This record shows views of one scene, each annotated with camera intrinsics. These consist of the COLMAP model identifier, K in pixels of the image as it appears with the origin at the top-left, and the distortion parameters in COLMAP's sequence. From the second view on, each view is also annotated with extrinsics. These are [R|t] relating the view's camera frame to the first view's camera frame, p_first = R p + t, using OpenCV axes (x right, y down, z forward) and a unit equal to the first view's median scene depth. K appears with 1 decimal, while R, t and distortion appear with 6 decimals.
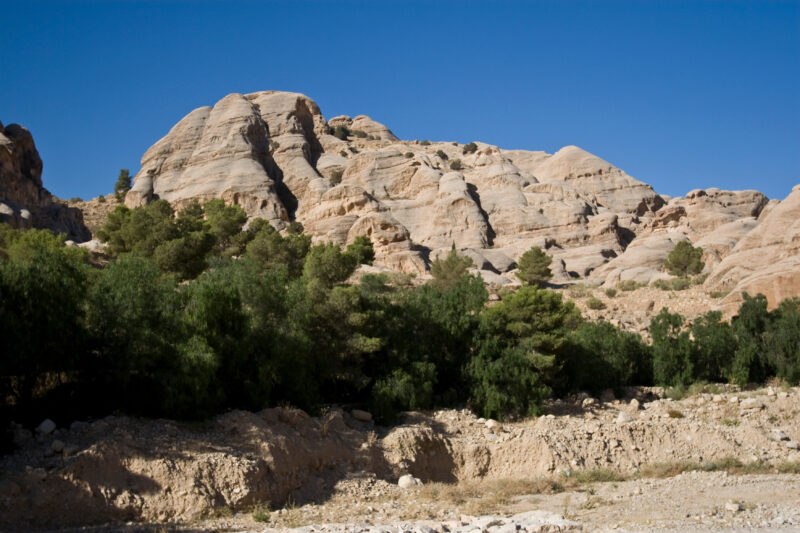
lens RADIAL K [[974.5, 0, 400.0], [0, 974.5, 266.5], [0, 0, 1]] dist [0.000064, -0.013518]
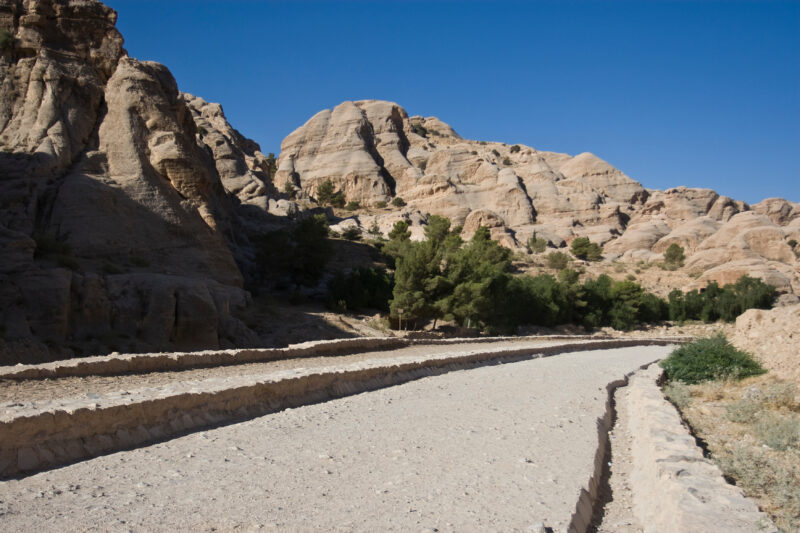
lens RADIAL K [[820.5, 0, 400.0], [0, 820.5, 266.5], [0, 0, 1]] dist [-0.048273, 0.048926]
pose [[0.999258, 0.038459, -0.001889, -0.099940], [-0.038223, 0.996668, 0.072053, -0.032057], [0.004654, -0.071928, 0.997399, -0.246829]]
